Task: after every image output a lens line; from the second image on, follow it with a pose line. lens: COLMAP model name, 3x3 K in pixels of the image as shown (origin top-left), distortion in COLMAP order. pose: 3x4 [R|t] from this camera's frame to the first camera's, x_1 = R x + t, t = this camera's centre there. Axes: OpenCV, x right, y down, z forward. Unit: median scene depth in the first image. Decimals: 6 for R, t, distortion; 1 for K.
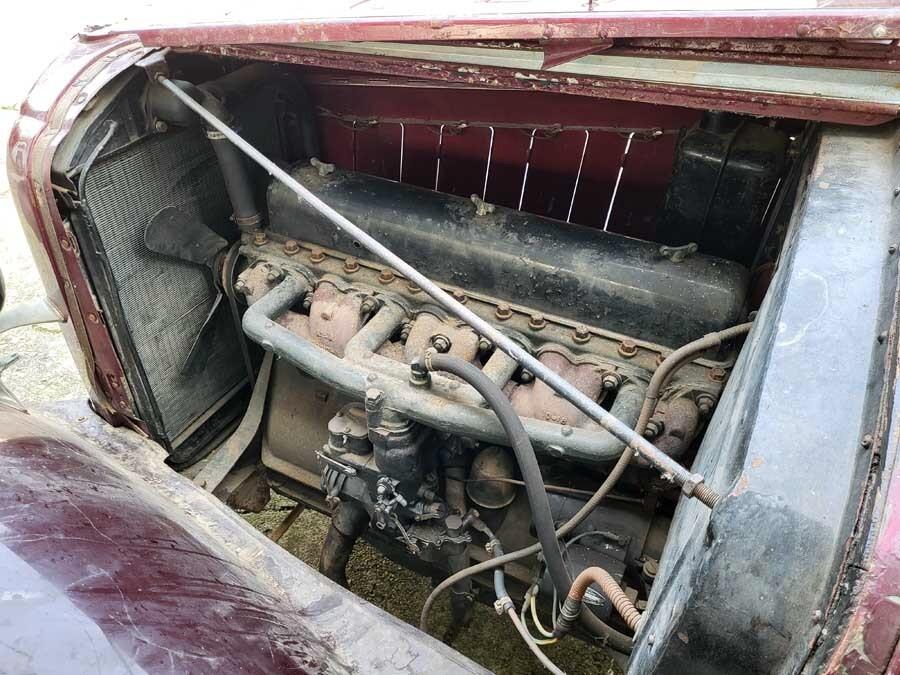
lens RADIAL K [[710.1, 0, 450.0], [0, 710.1, 337.5], [0, 0, 1]] dist [0.041821, -0.000807]
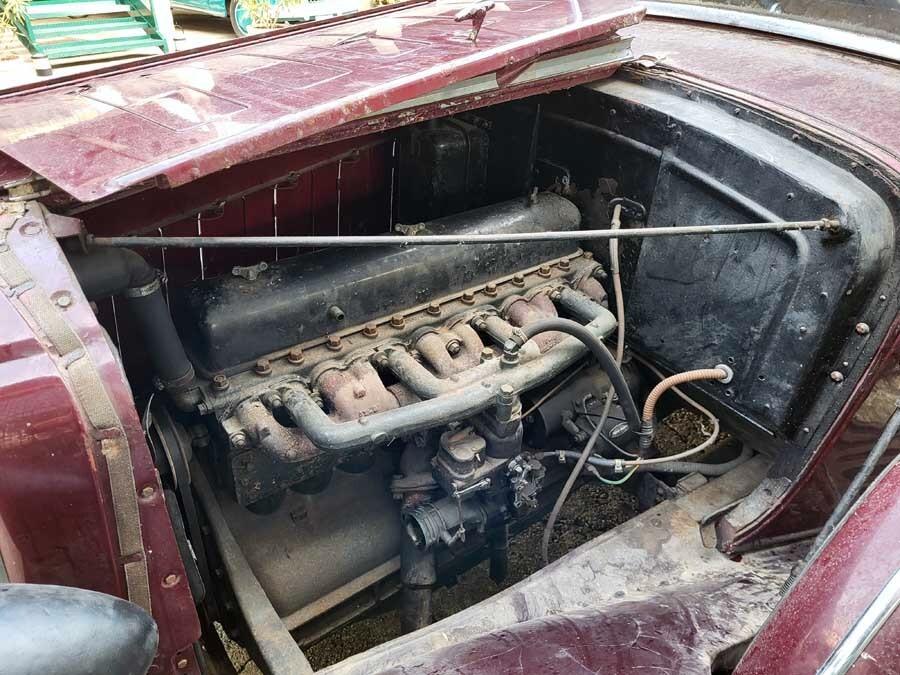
lens RADIAL K [[698.2, 0, 445.4], [0, 698.2, 338.6], [0, 0, 1]] dist [0.041238, -0.014665]
pose [[0.429567, -0.474075, 0.768587, -0.919374], [0.523896, 0.824073, 0.215491, -0.265116], [-0.735530, 0.310092, 0.602360, 0.353895]]
